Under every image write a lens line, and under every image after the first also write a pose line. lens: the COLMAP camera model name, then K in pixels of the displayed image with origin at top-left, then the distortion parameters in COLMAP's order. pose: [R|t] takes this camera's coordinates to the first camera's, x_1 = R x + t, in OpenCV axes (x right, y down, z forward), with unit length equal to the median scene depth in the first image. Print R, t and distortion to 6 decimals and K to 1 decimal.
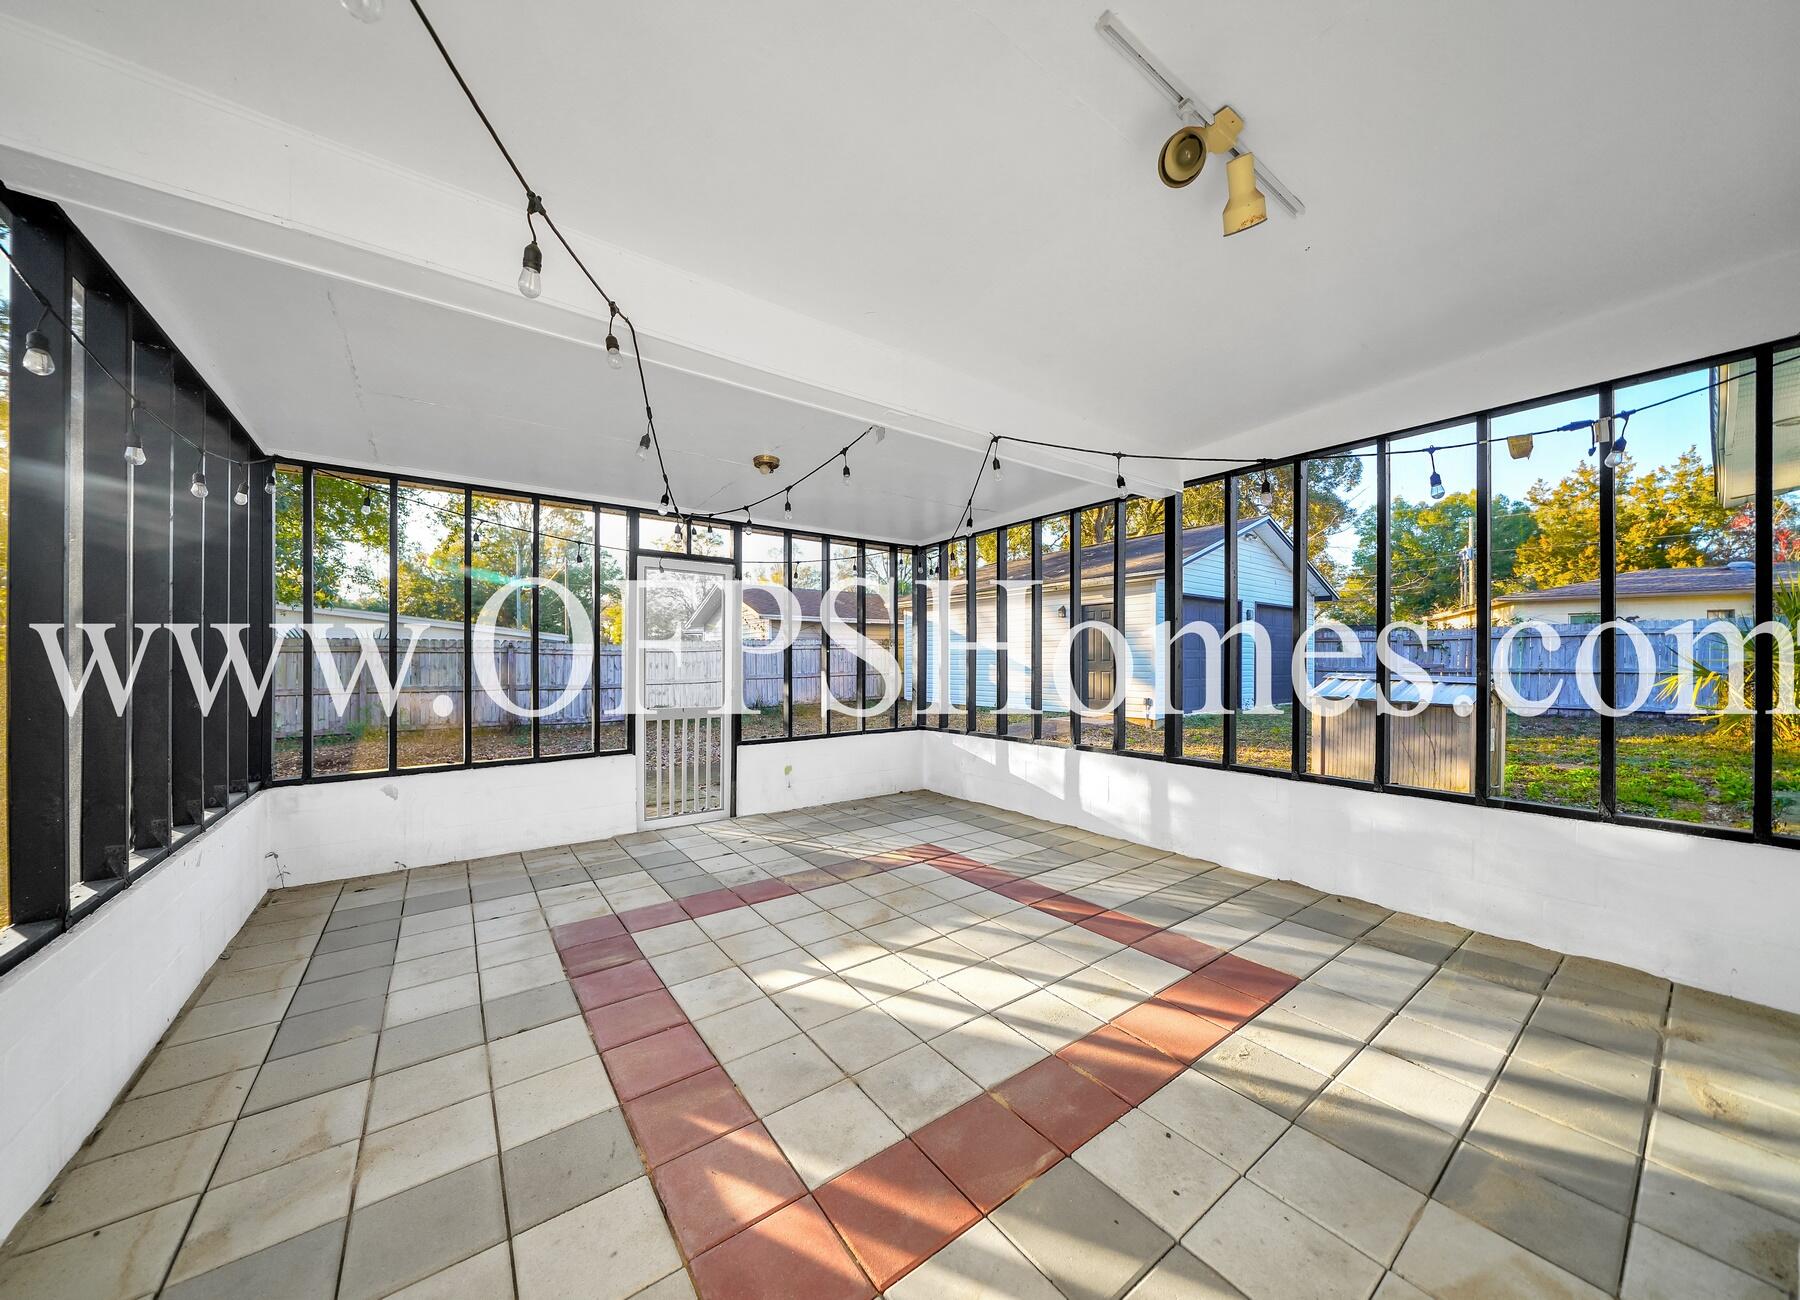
lens RADIAL K [[620.4, 0, 888.3], [0, 620.4, 659.0], [0, 0, 1]] dist [-0.009349, -0.000014]
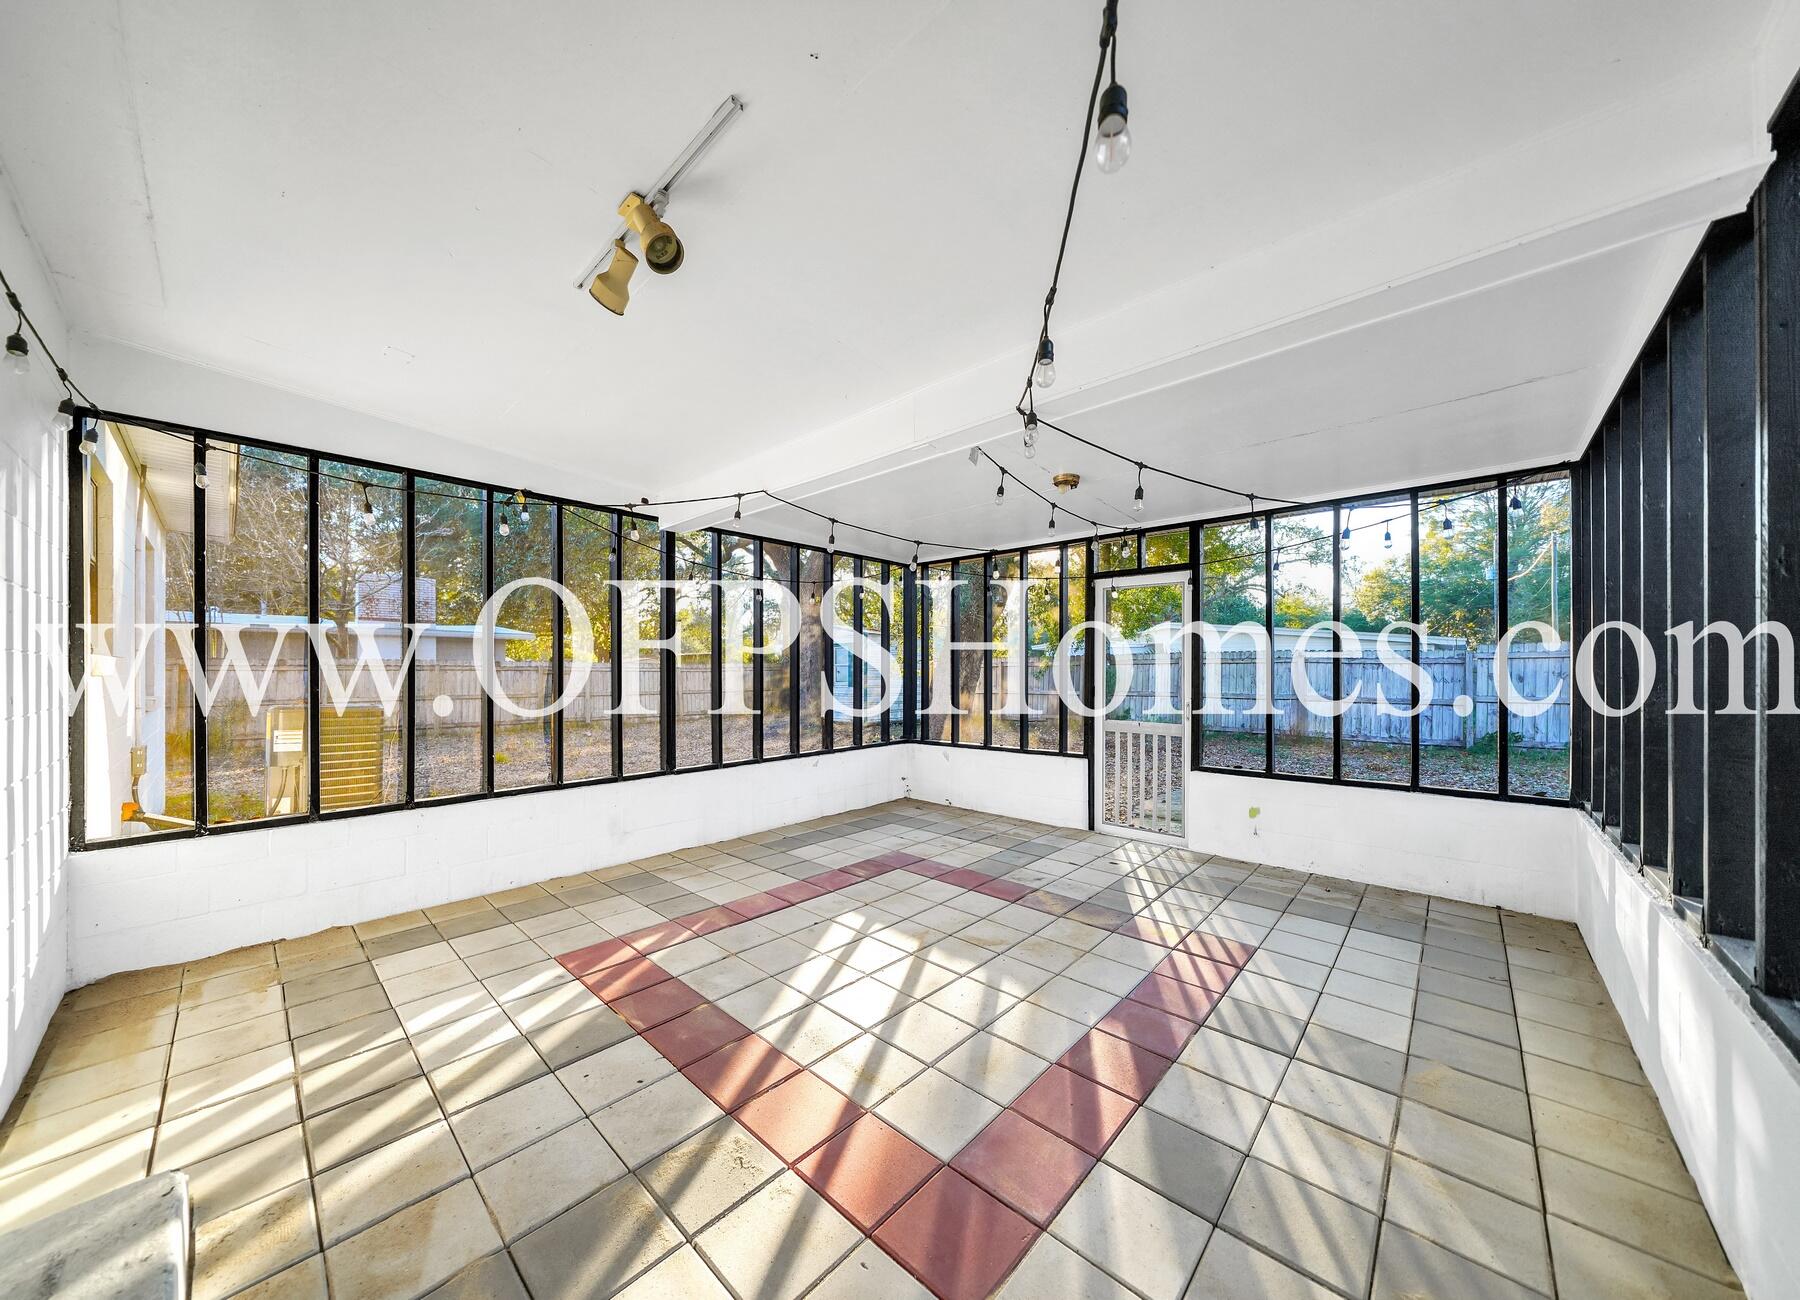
lens RADIAL K [[620.4, 0, 885.1], [0, 620.4, 663.3], [0, 0, 1]] dist [-0.009349, -0.000014]
pose [[0.186058, -0.007341, -0.982511, 0.858854], [0.003887, 0.999970, -0.006735, -0.015346], [0.982531, -0.002566, 0.186081, 0.619859]]
